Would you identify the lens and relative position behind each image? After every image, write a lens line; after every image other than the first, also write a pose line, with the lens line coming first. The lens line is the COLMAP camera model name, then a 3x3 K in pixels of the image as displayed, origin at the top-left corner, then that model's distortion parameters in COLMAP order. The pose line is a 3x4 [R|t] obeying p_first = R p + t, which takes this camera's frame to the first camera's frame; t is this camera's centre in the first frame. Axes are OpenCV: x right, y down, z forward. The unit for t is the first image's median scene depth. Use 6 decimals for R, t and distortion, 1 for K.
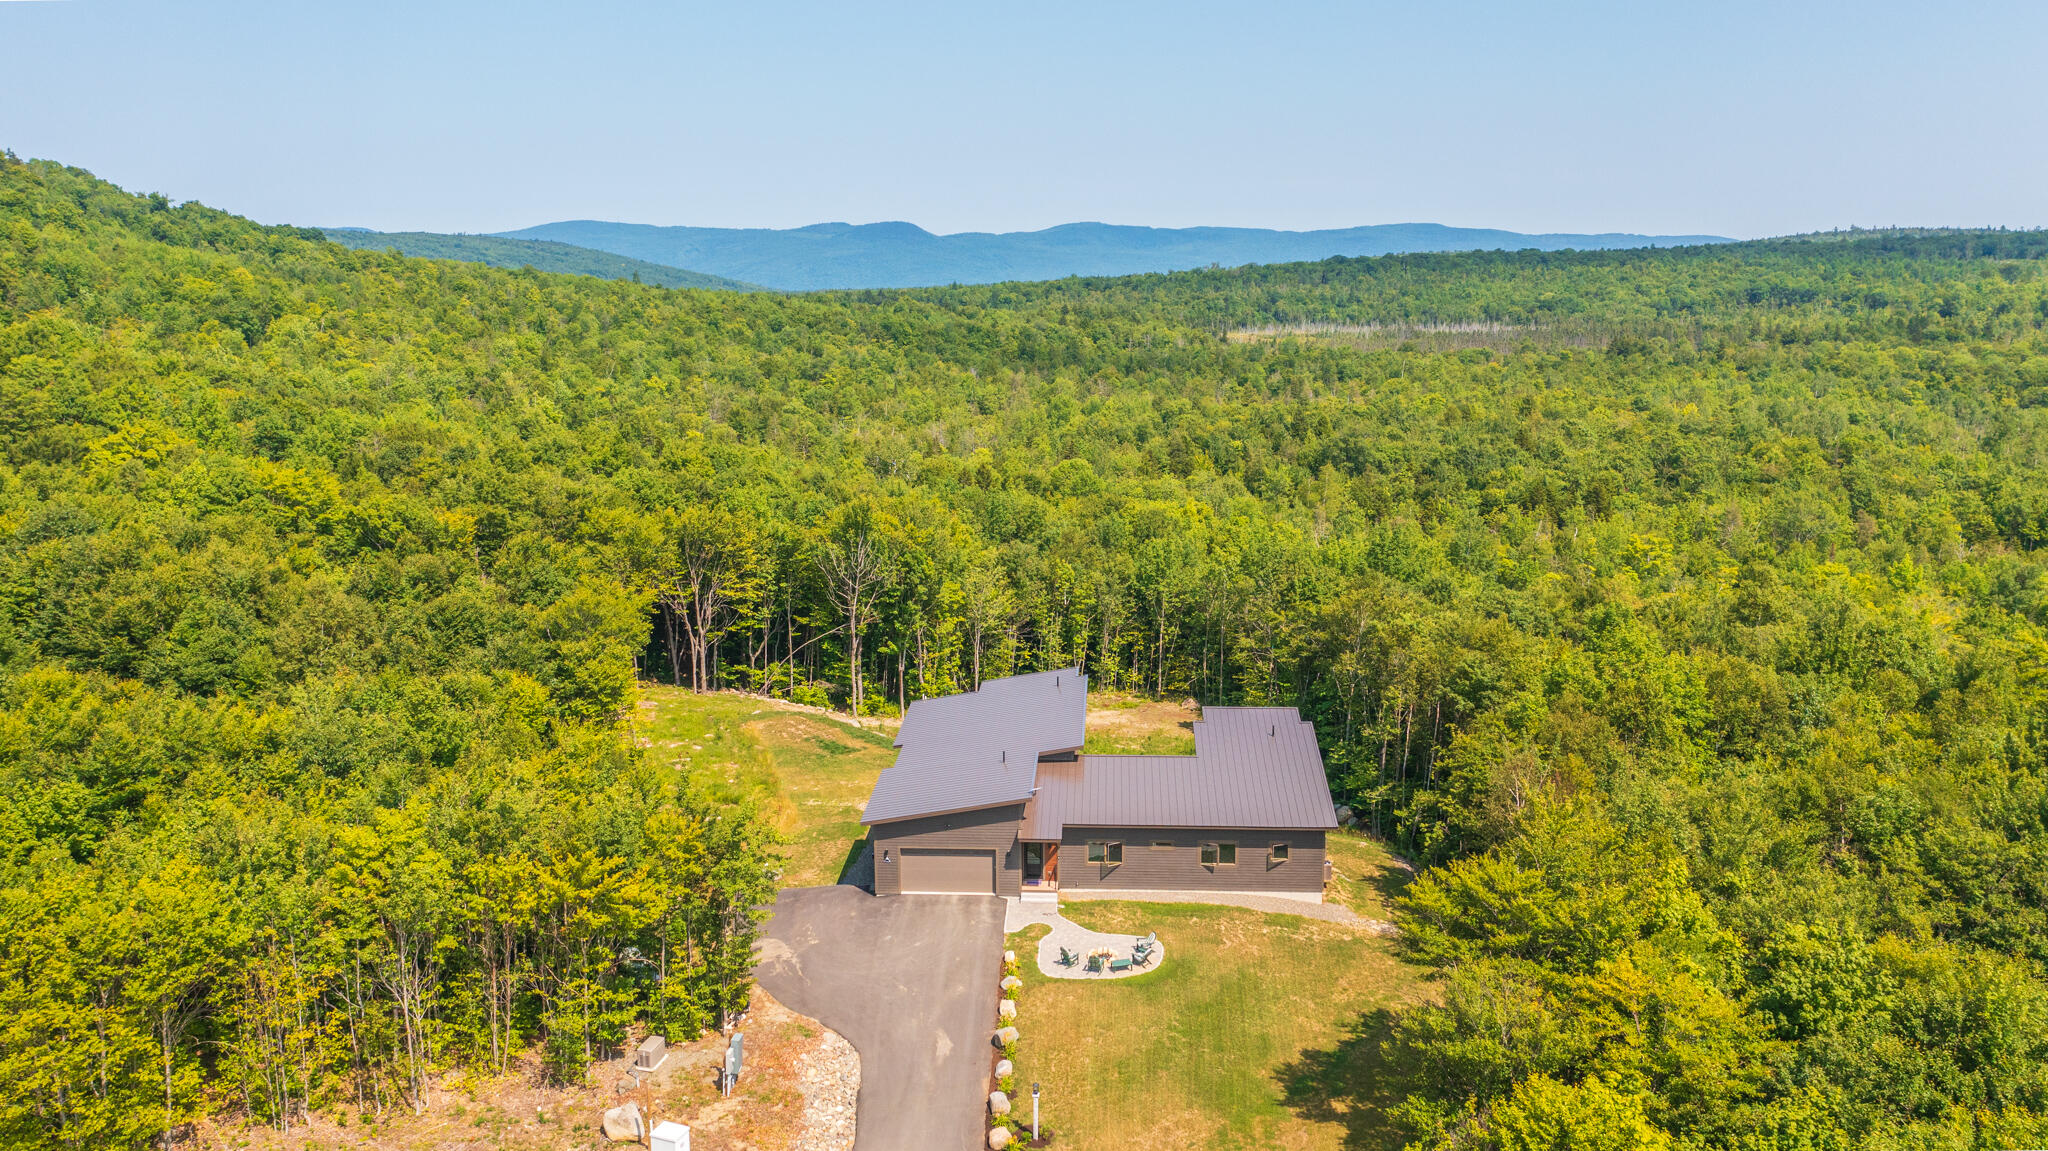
lens RADIAL K [[1646.6, 0, 1024.0], [0, 1646.6, 575.5], [0, 0, 1]] dist [-0.031810, 0.033980]
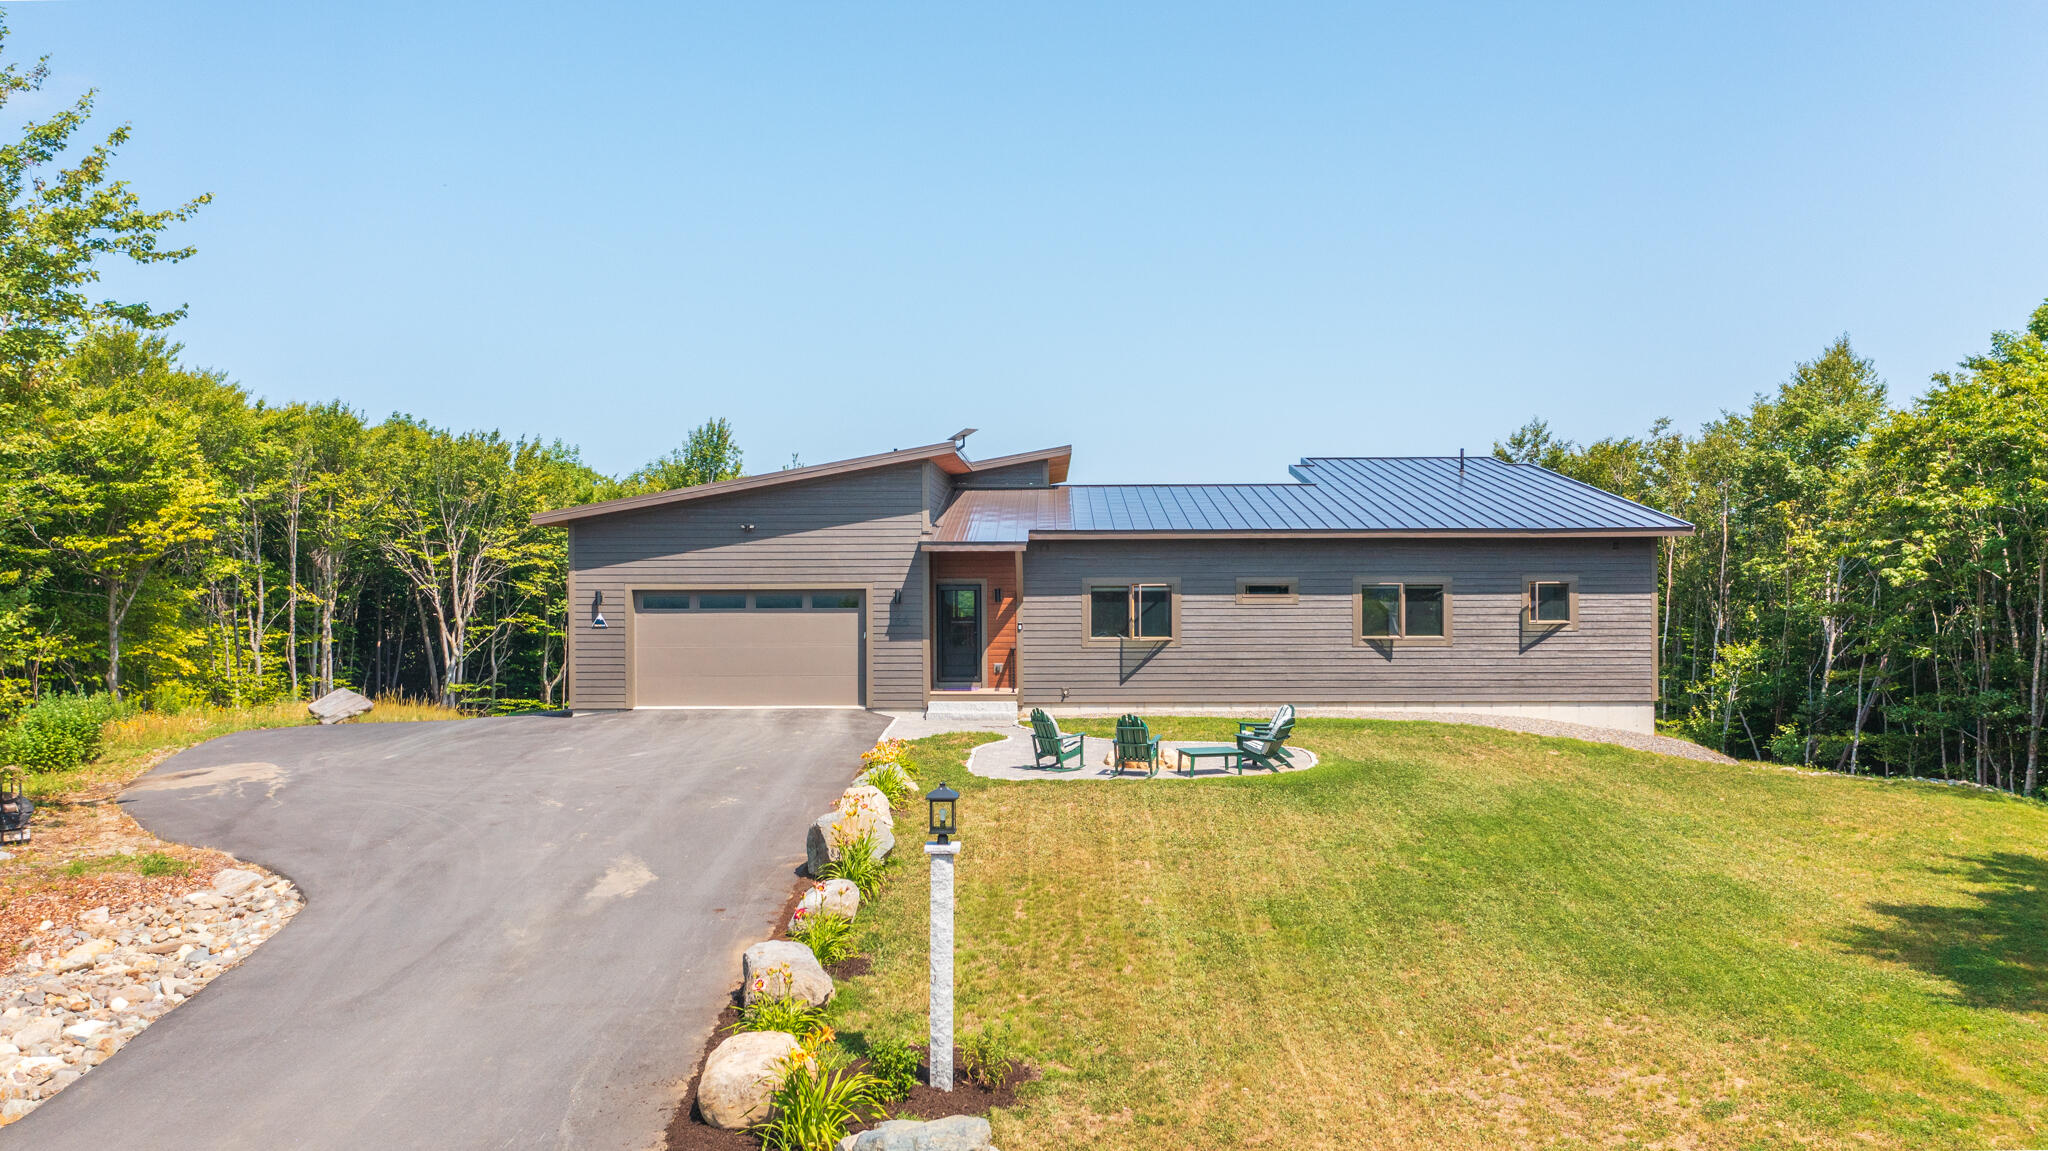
lens RADIAL K [[1646.6, 0, 1024.0], [0, 1646.6, 575.5], [0, 0, 1]] dist [-0.031810, 0.033980]
pose [[0.999372, 0.001026, 0.035412, 0.004574], [0.005739, 0.981689, -0.190406, 0.147909], [-0.034959, 0.190490, 0.981067, 0.366605]]
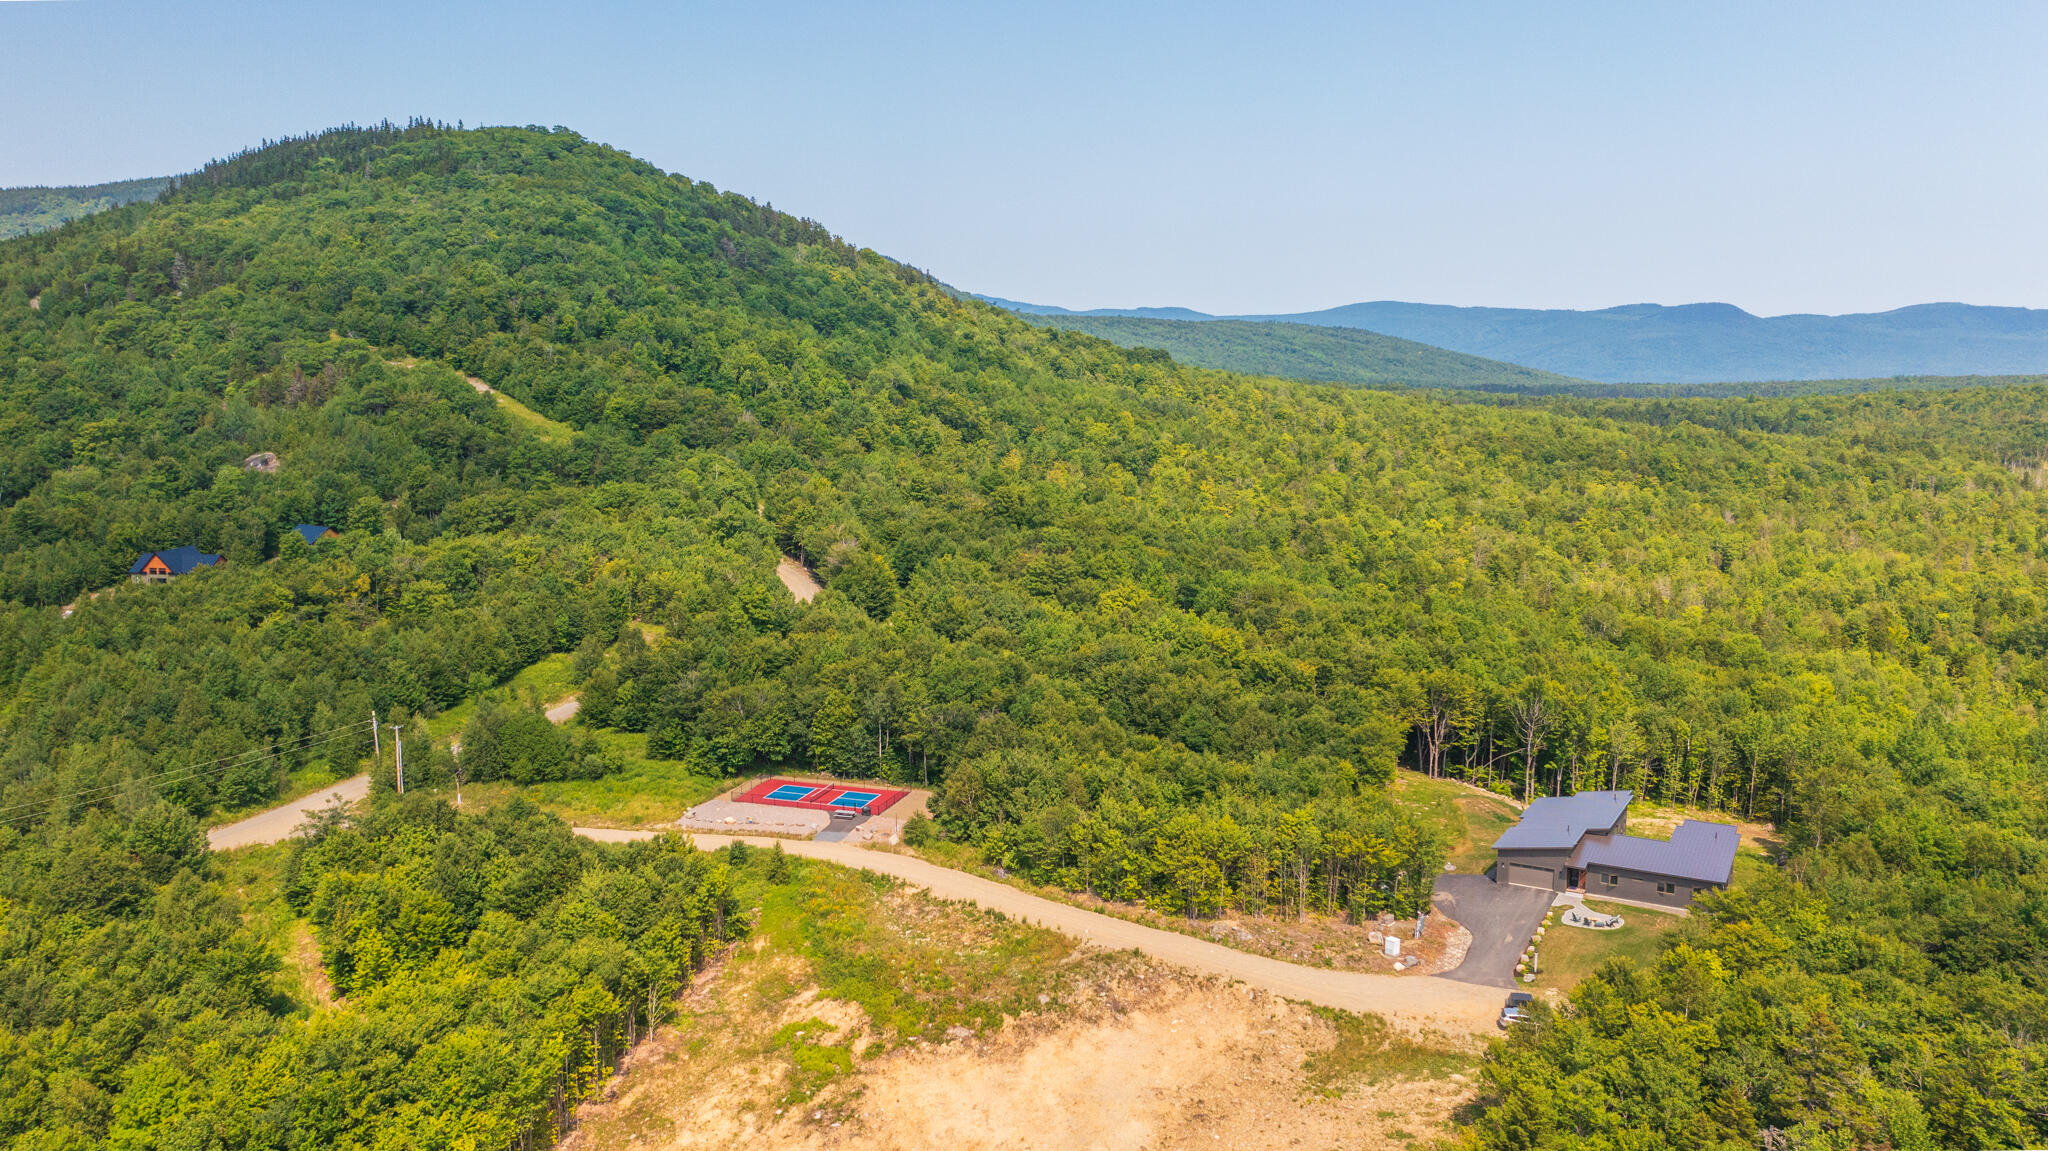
lens RADIAL K [[1646.6, 0, 1024.0], [0, 1646.6, 575.5], [0, 0, 1]] dist [-0.031810, 0.033980]
pose [[0.891504, 0.070665, -0.447467, 0.181882], [-0.091371, 0.995507, -0.024829, -0.060533], [0.443702, 0.063021, 0.893956, -0.765081]]
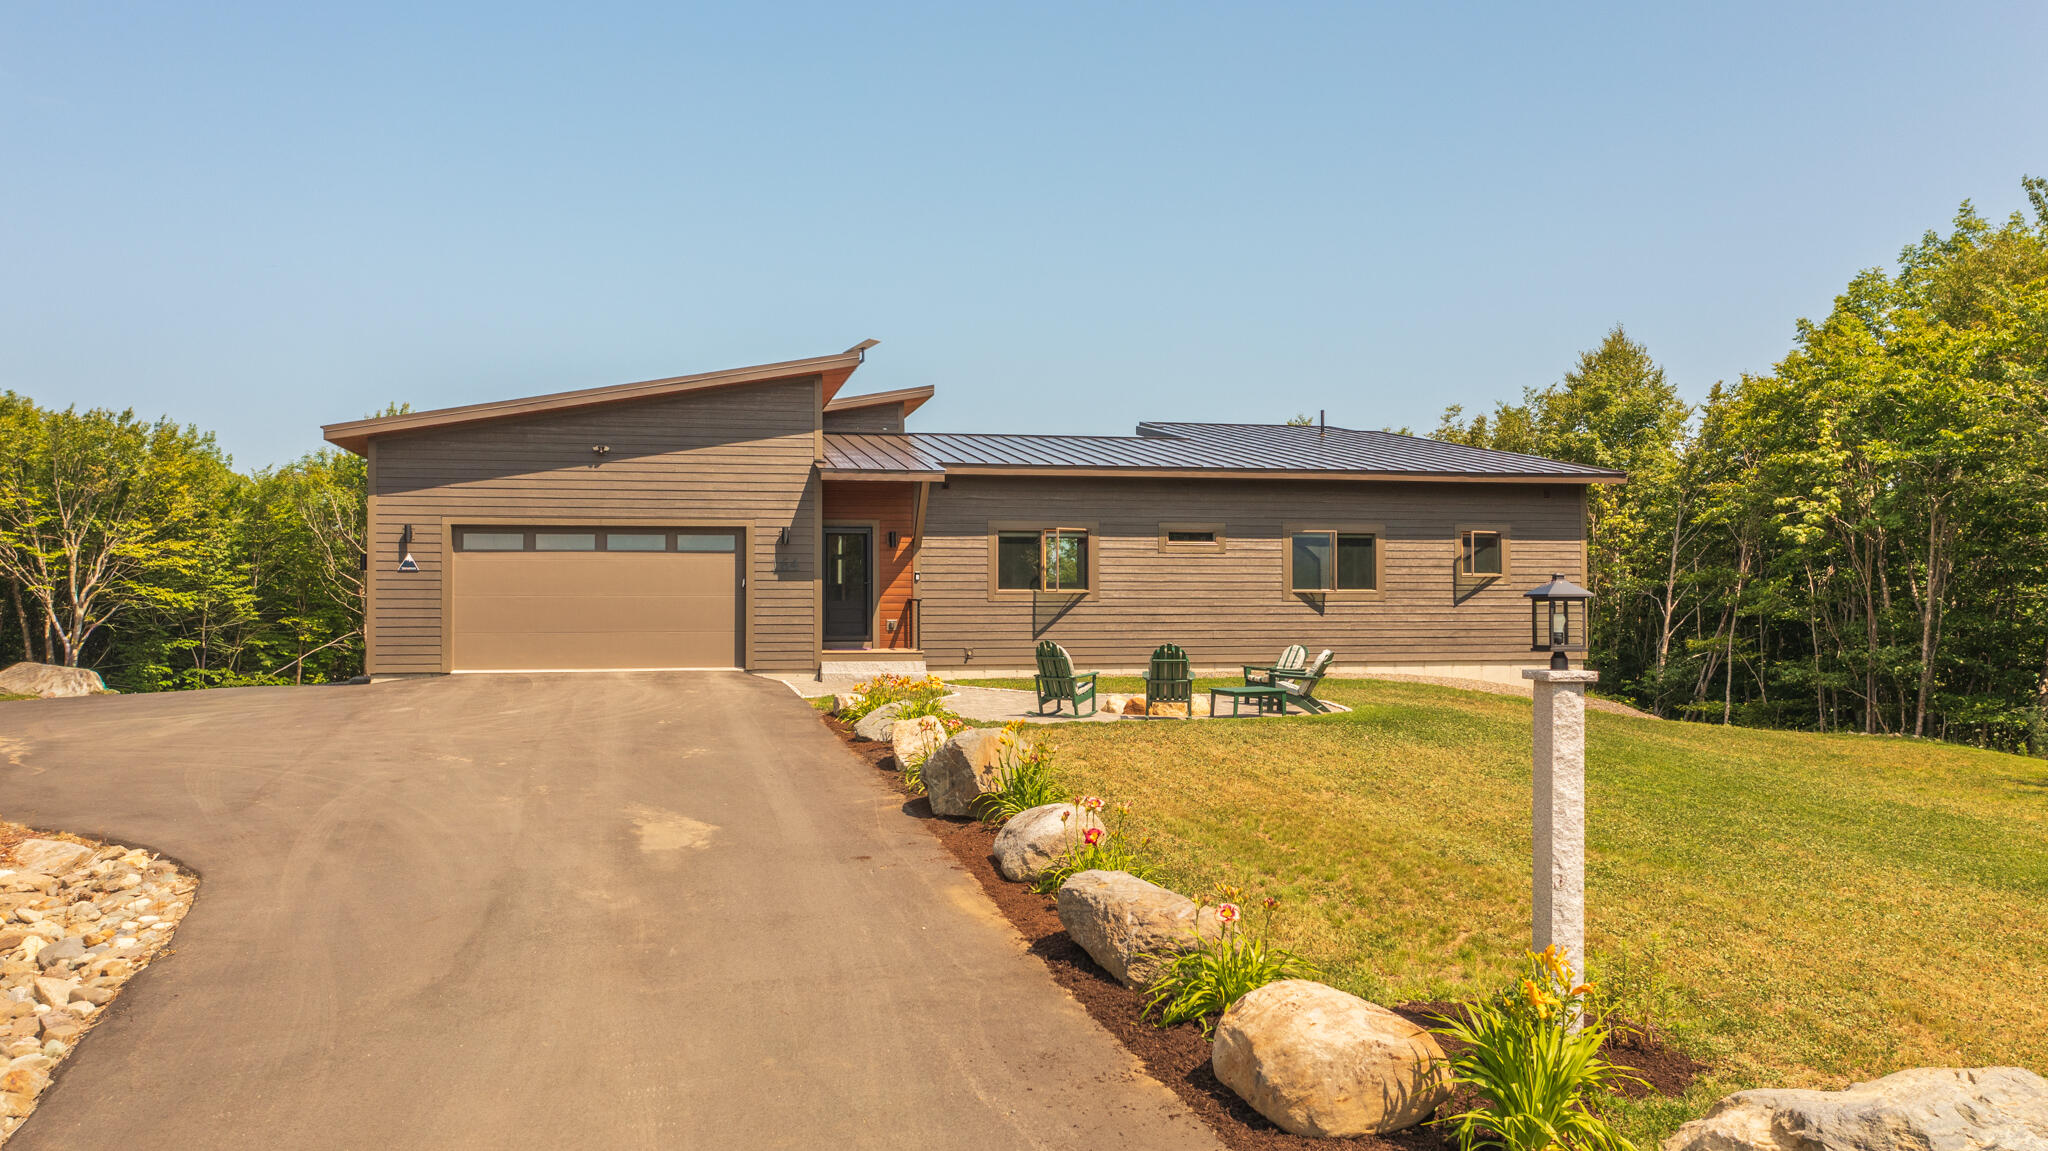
lens RADIAL K [[1646.6, 0, 1024.0], [0, 1646.6, 575.5], [0, 0, 1]] dist [-0.031810, 0.033980]
pose [[0.966335, 0.008018, 0.257163, -0.030062], [0.046998, 0.977196, -0.207074, 0.153069], [-0.252959, 0.212189, 0.943921, 0.408429]]
